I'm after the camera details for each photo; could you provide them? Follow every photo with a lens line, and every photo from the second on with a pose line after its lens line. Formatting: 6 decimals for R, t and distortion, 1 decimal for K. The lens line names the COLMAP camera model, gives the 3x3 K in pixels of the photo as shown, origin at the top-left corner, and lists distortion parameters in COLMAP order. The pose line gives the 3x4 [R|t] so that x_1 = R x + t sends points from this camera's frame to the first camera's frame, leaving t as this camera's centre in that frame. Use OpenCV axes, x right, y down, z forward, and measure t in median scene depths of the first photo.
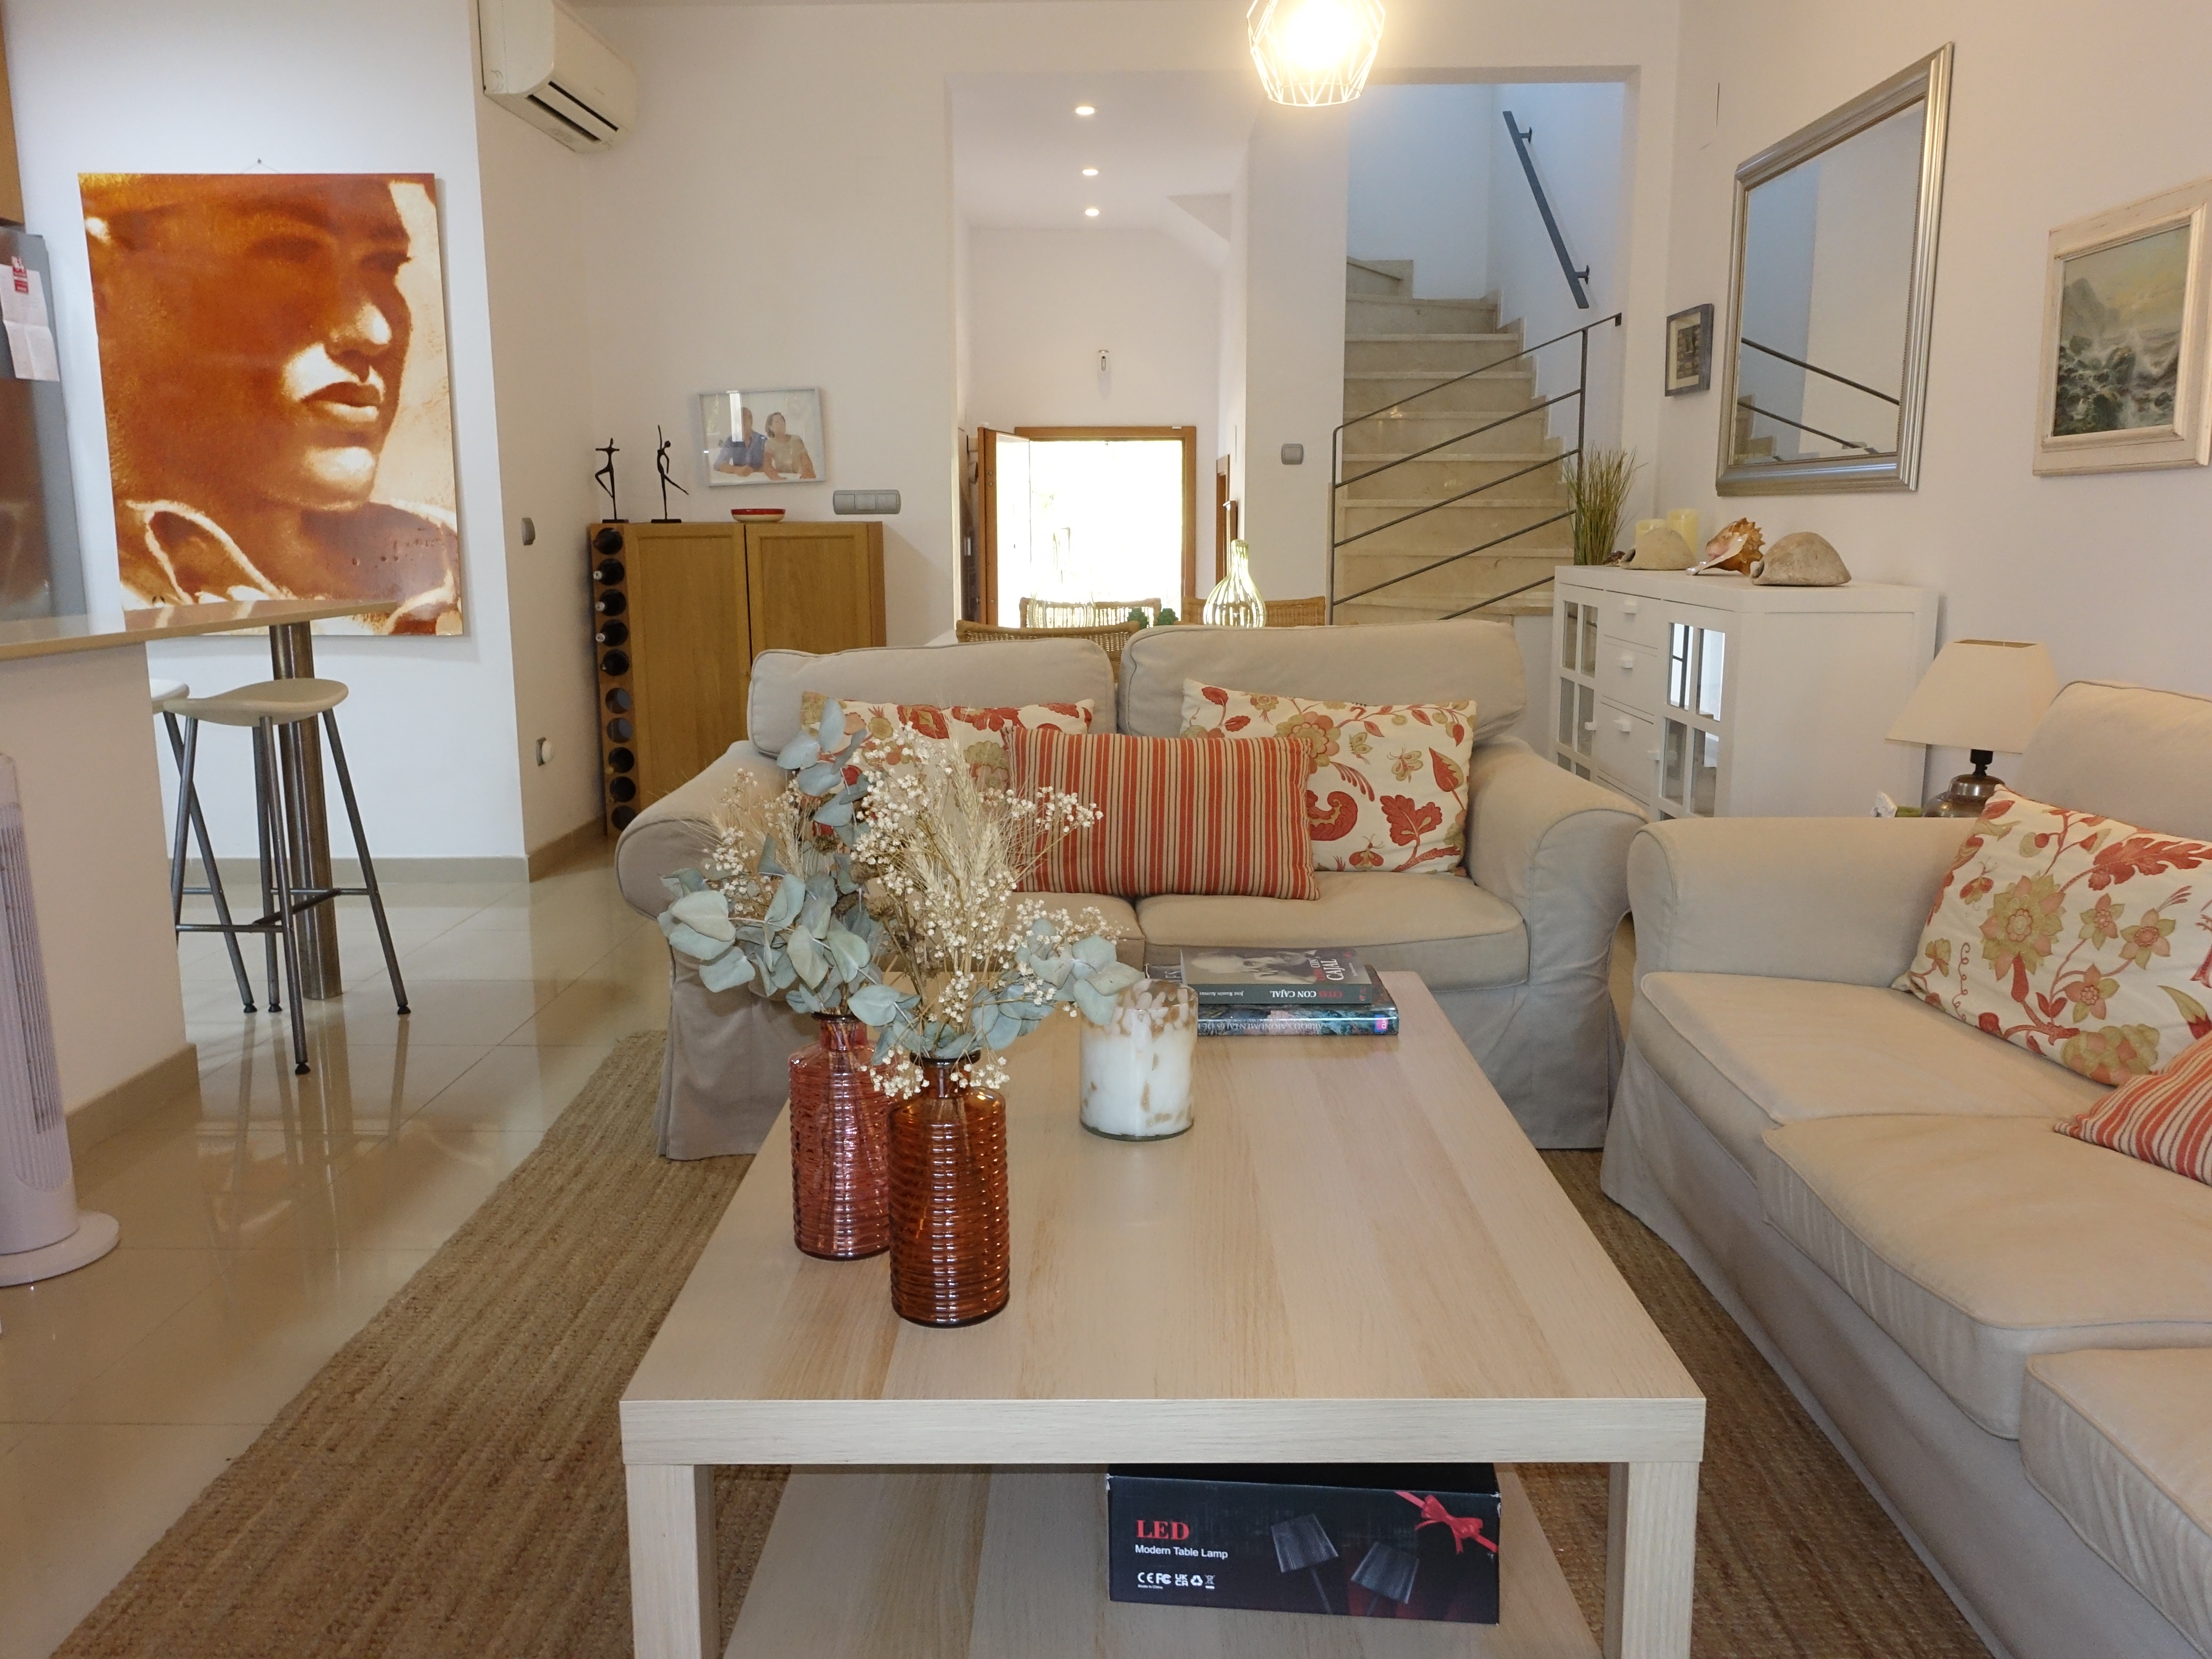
lens RADIAL K [[1721.9, 0, 1114.8], [0, 1721.9, 834.1], [0, 0, 1]] dist [-0.002730, -0.001683]
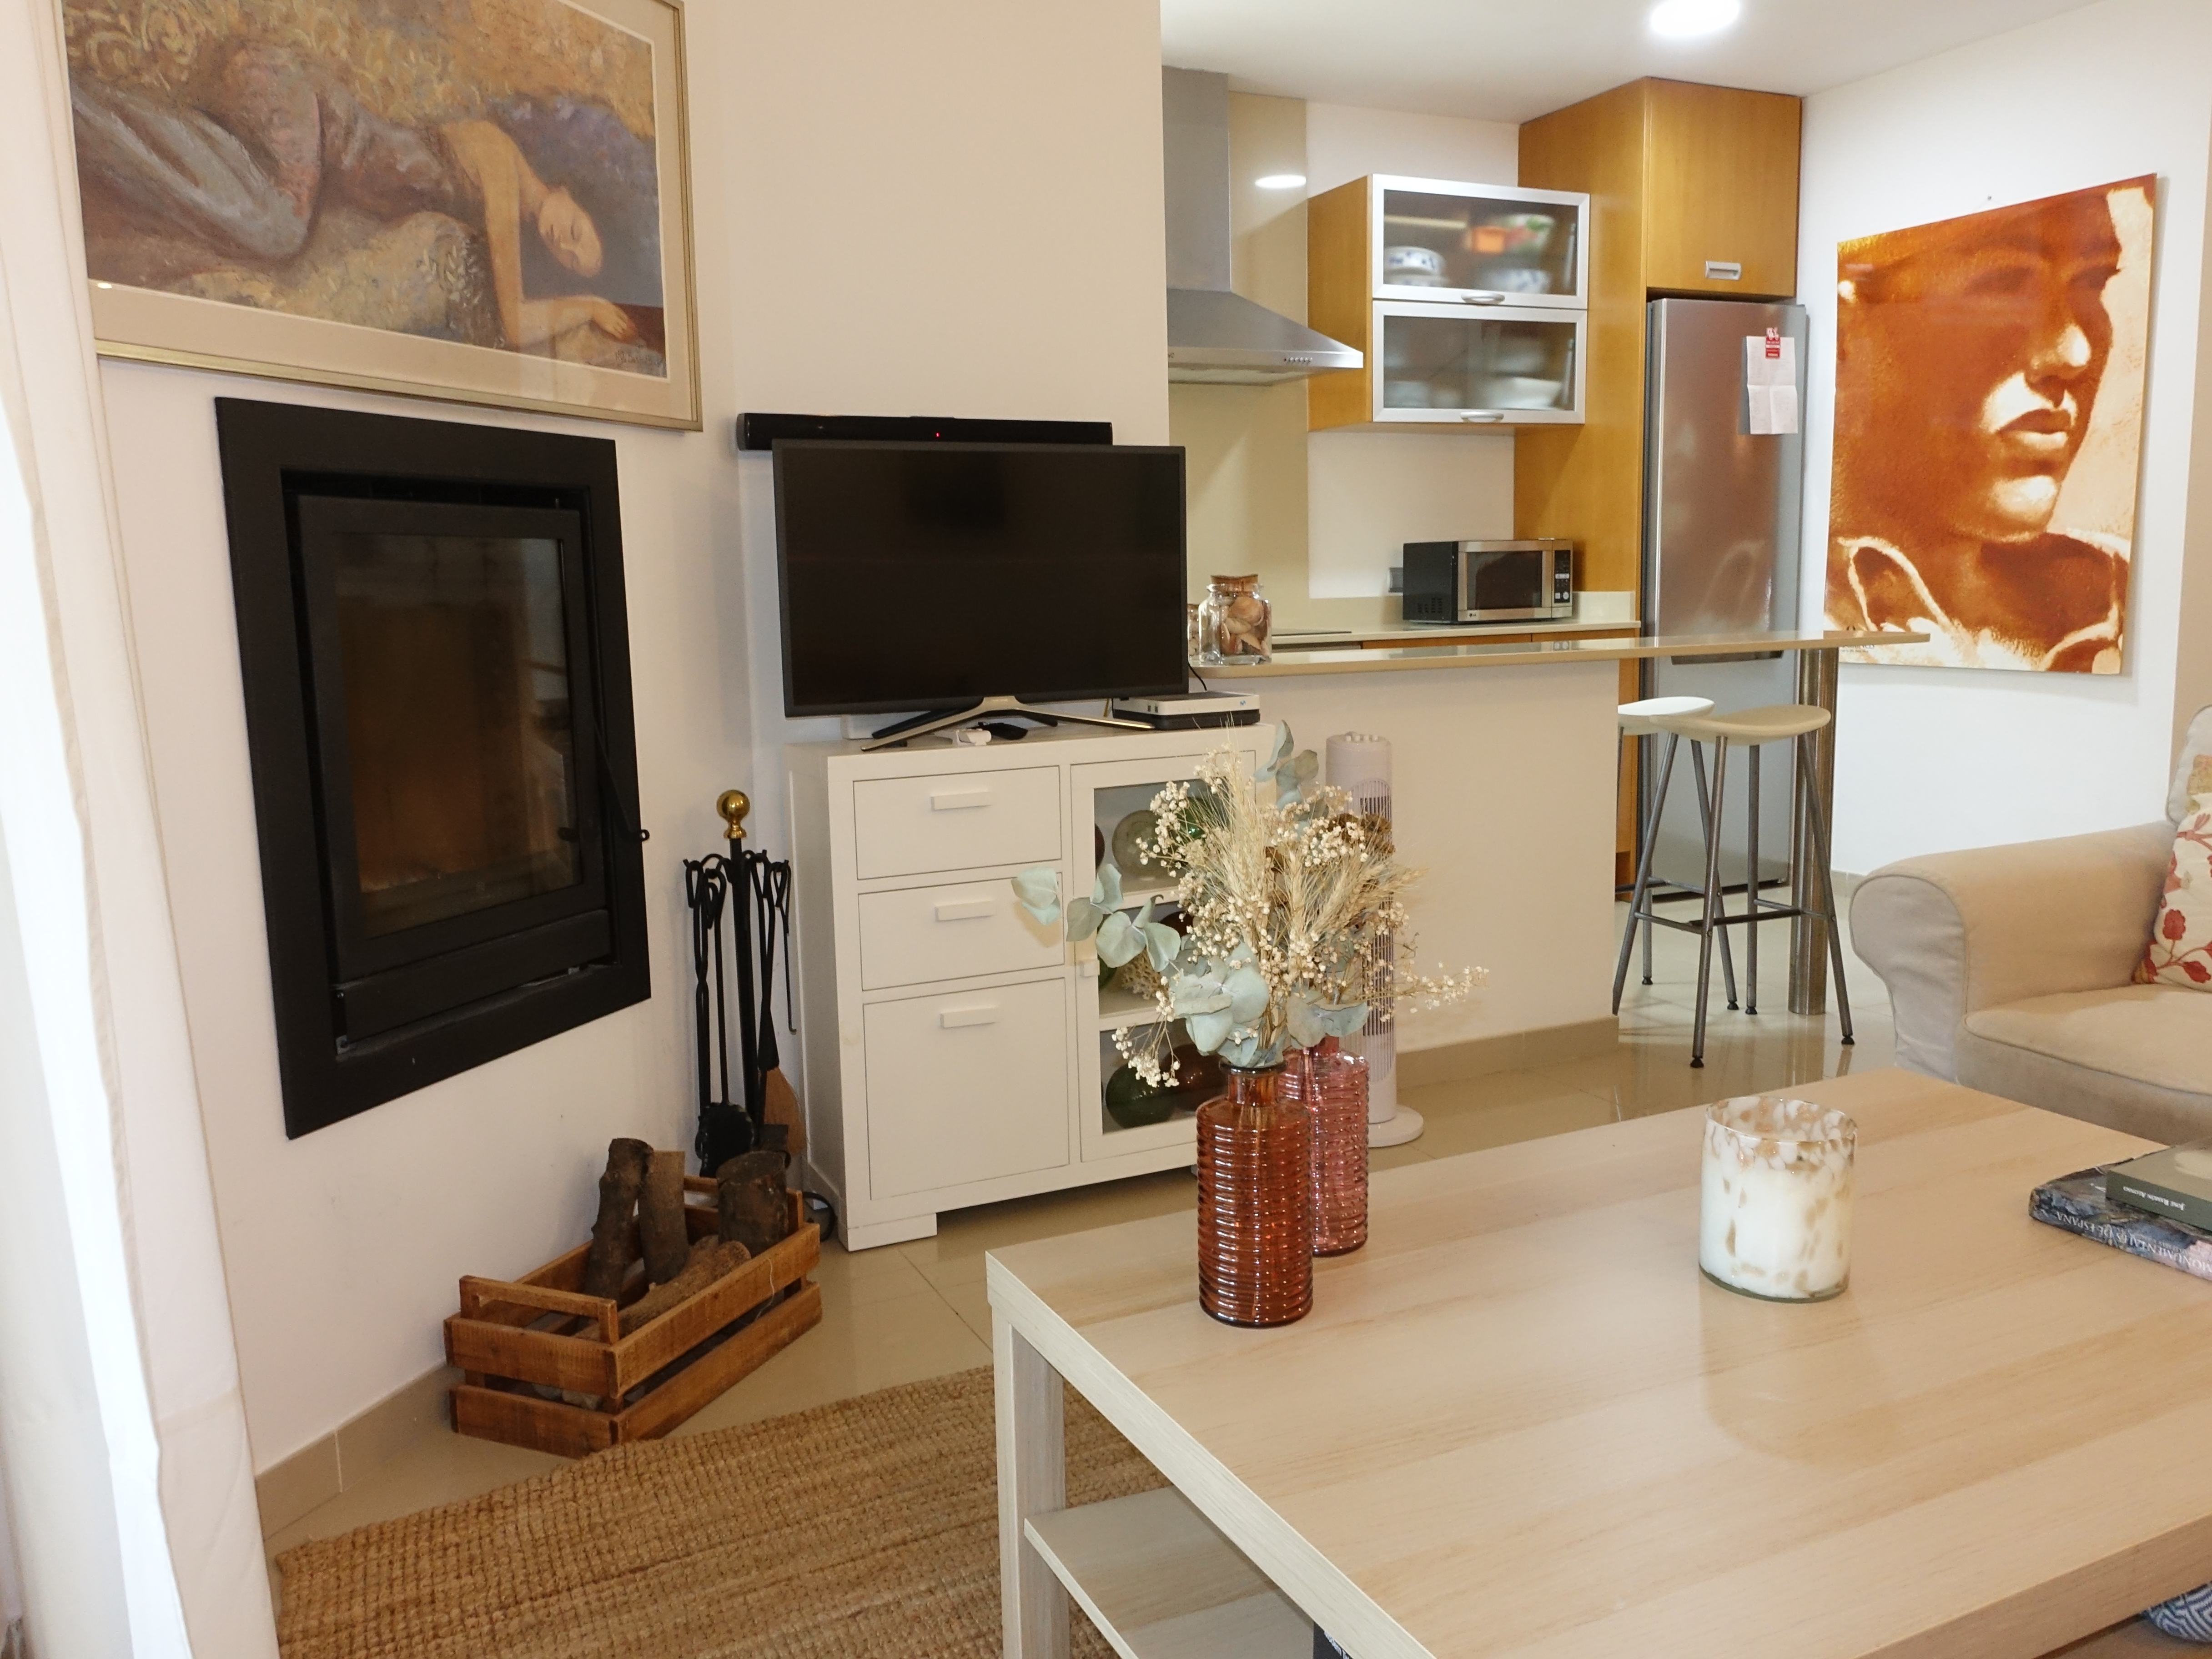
lens RADIAL K [[1721.9, 0, 1113.5], [0, 1721.9, 829.5], [0, 0, 1]] dist [-0.002730, -0.001683]
pose [[0.435856, 0.122954, -0.891578, 0.217951], [-0.141793, 0.987634, 0.066884, -0.019895], [0.888777, 0.097267, 0.447900, 0.125307]]
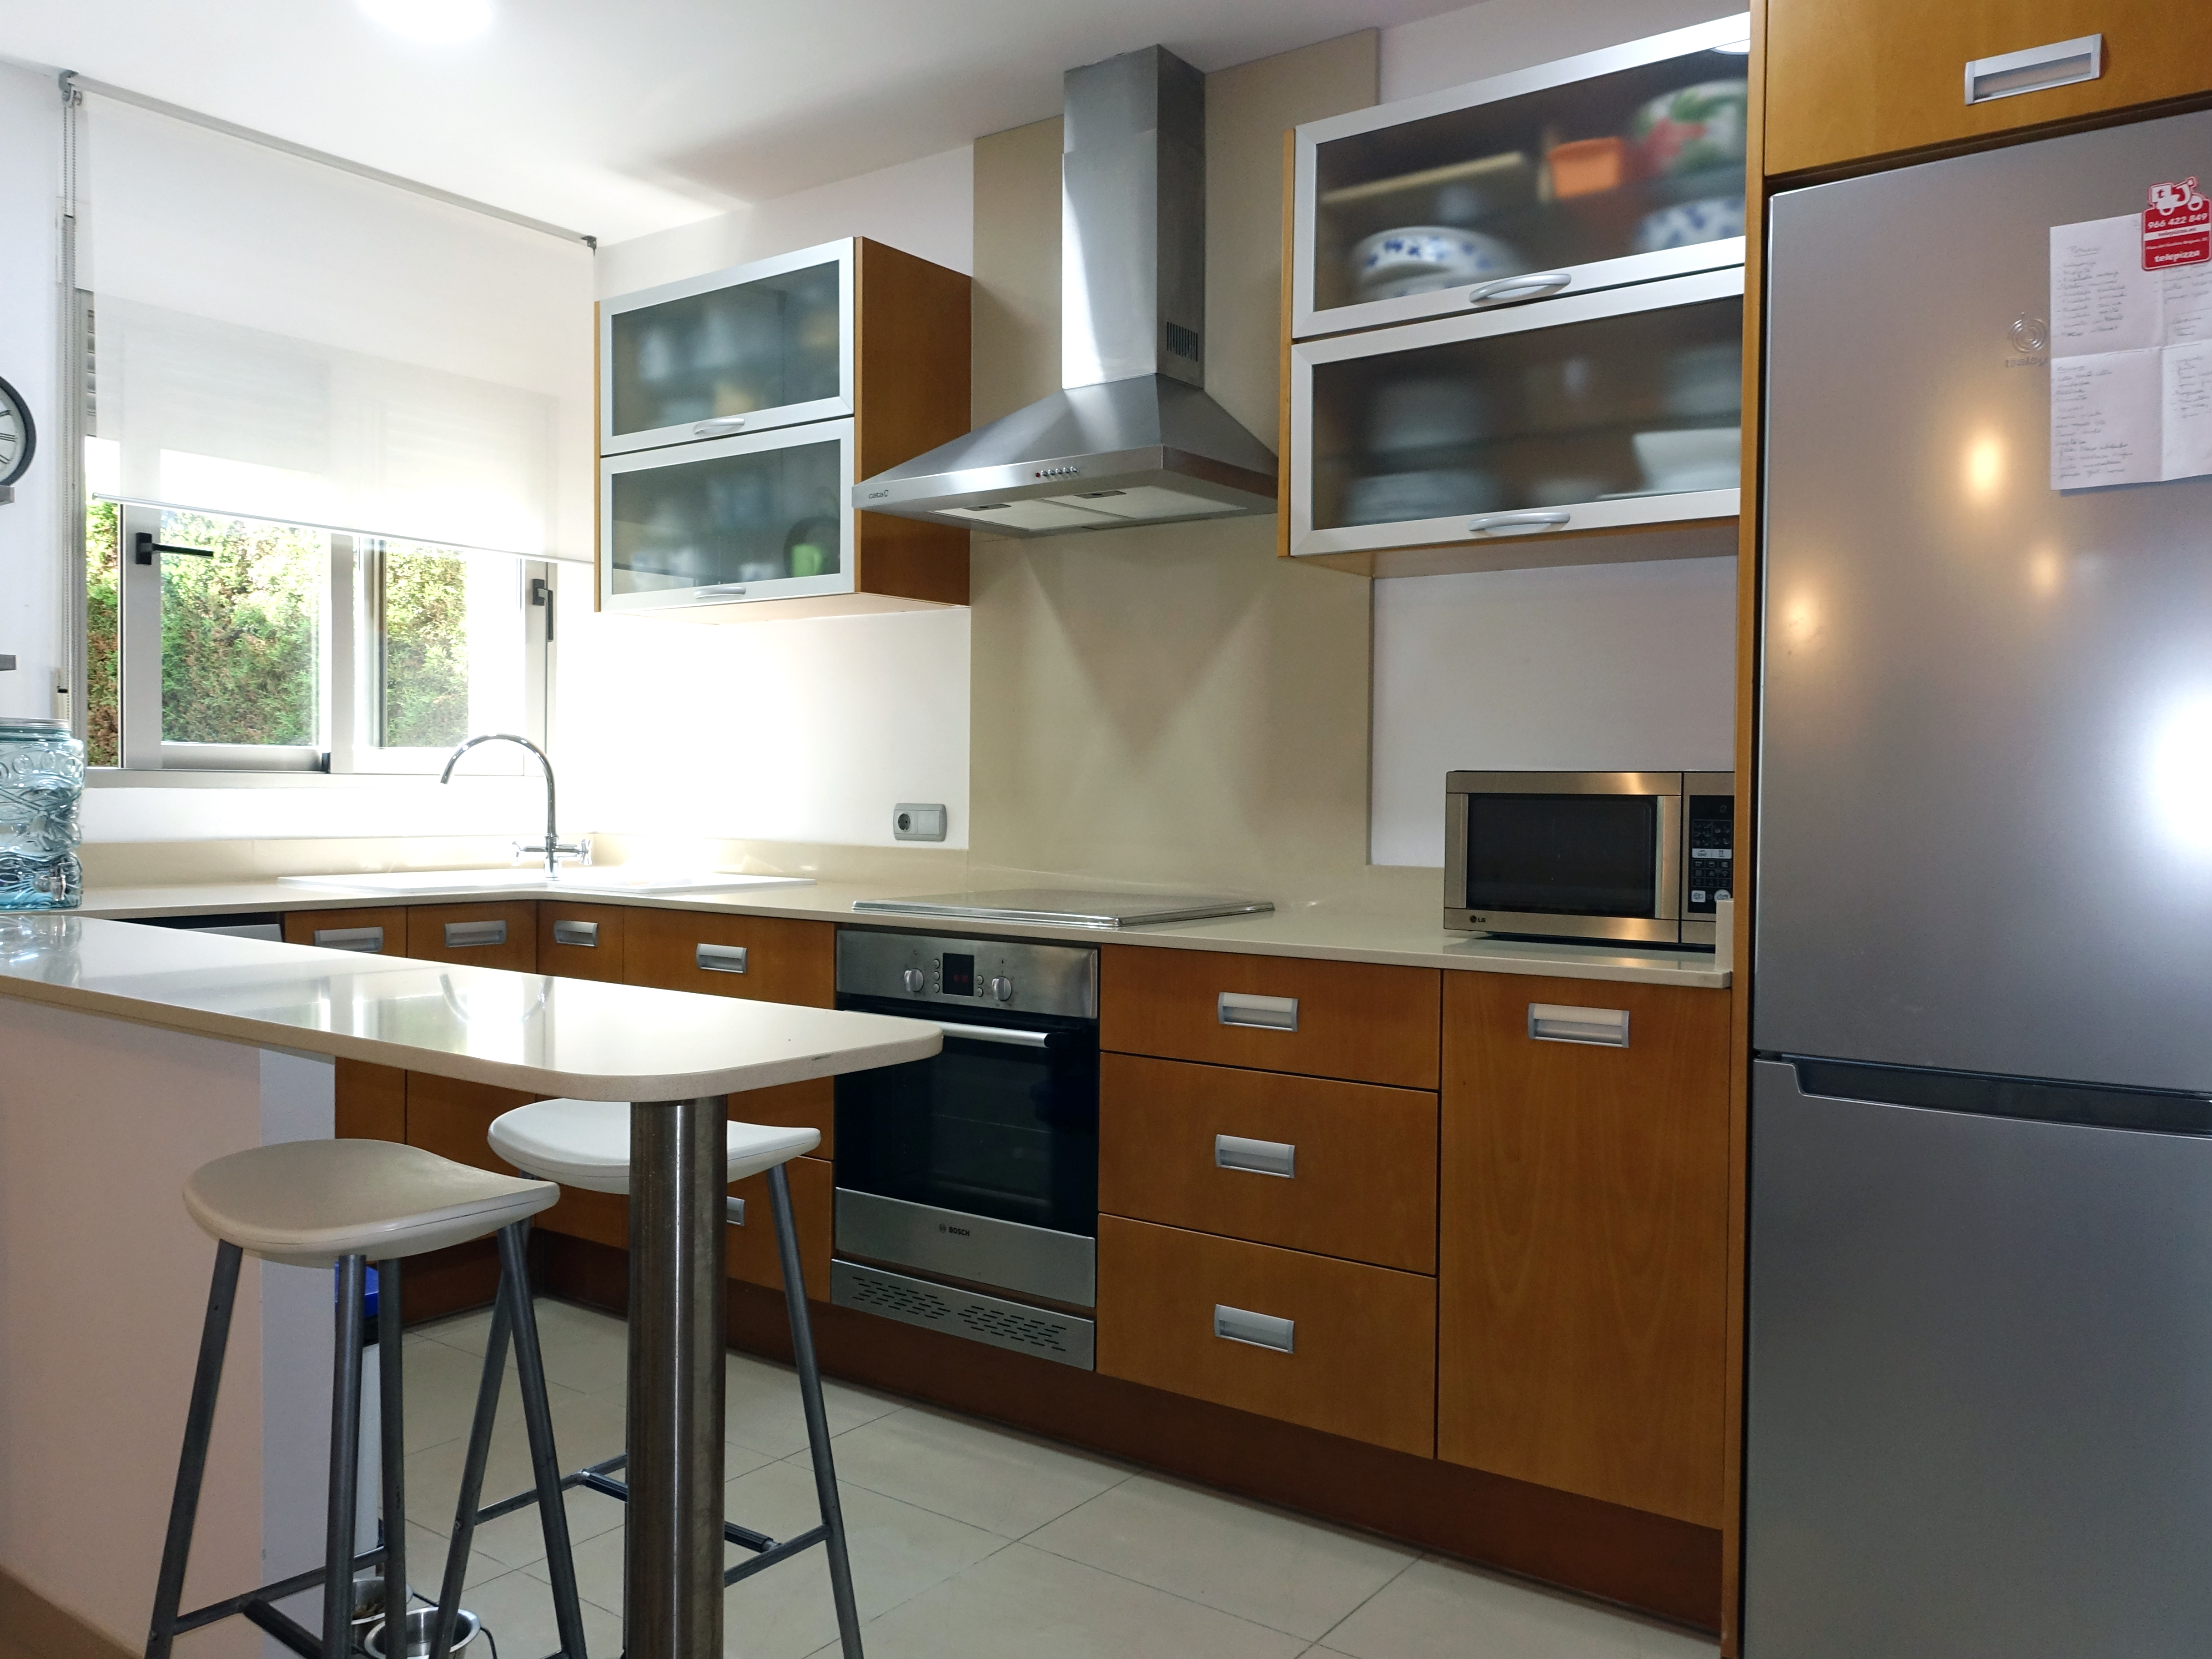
lens RADIAL K [[1721.9, 0, 1106.2], [0, 1721.9, 824.6], [0, 0, 1]] dist [-0.002730, -0.001683]
pose [[-0.584423, 0.011979, -0.811361, -0.164345], [-0.158258, 0.979007, 0.128447, -0.192259], [0.795867, 0.203472, -0.570259, 1.006558]]
